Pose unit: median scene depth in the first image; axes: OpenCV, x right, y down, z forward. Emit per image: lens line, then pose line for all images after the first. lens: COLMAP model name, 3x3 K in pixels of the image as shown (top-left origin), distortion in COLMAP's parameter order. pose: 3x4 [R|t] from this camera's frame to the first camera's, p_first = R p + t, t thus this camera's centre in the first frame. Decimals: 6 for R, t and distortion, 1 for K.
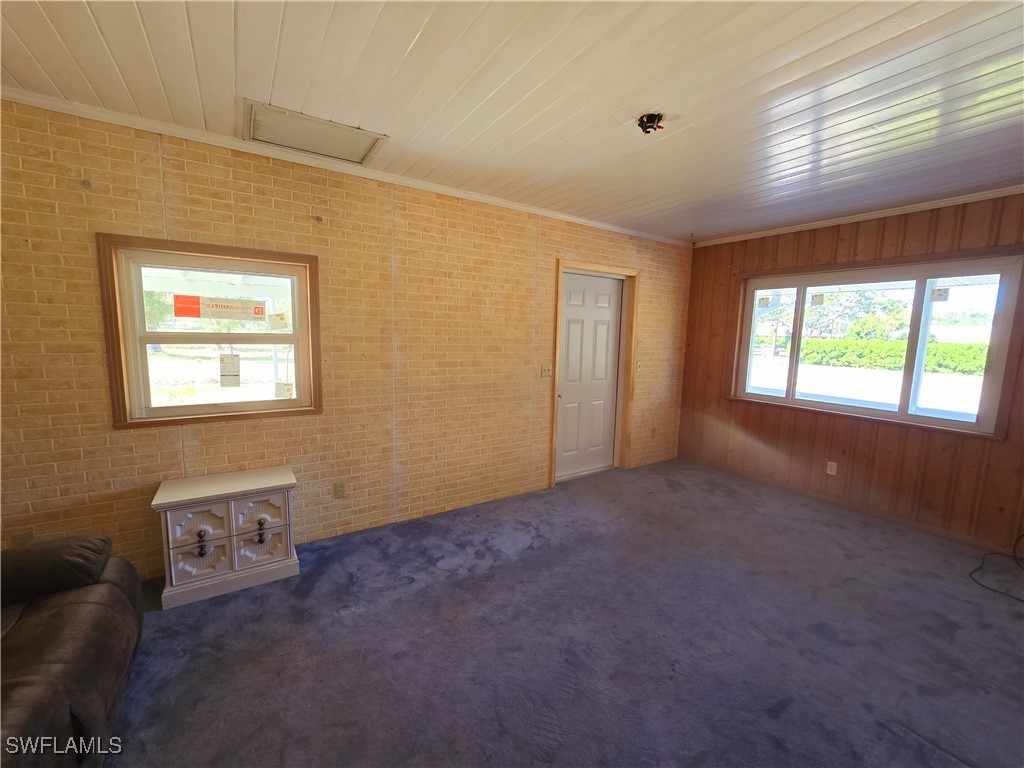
lens RADIAL K [[418.3, 0, 515.4], [0, 418.3, 383.1], [0, 0, 1]] dist [-0.007108, -0.000273]
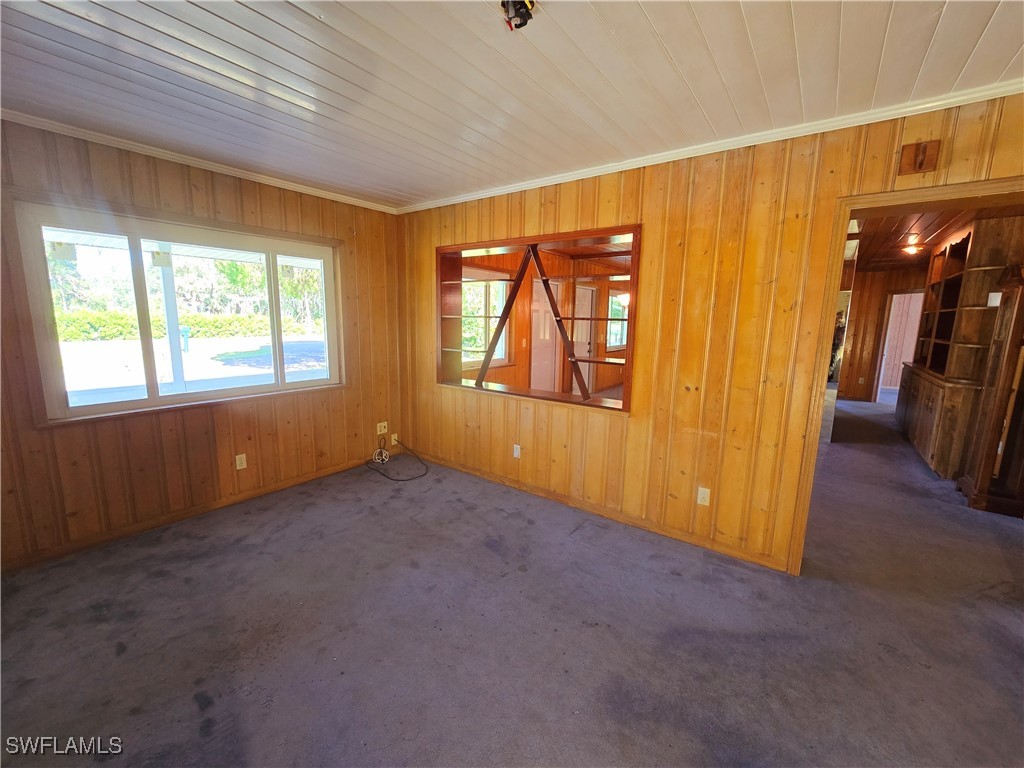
lens RADIAL K [[418.3, 0, 515.4], [0, 418.3, 383.1], [0, 0, 1]] dist [-0.007108, -0.000273]
pose [[-0.353687, -0.187285, 0.916422, -0.221457], [0.074980, 0.970920, 0.227360, -0.111954], [-0.932354, 0.149127, -0.329359, 0.715240]]
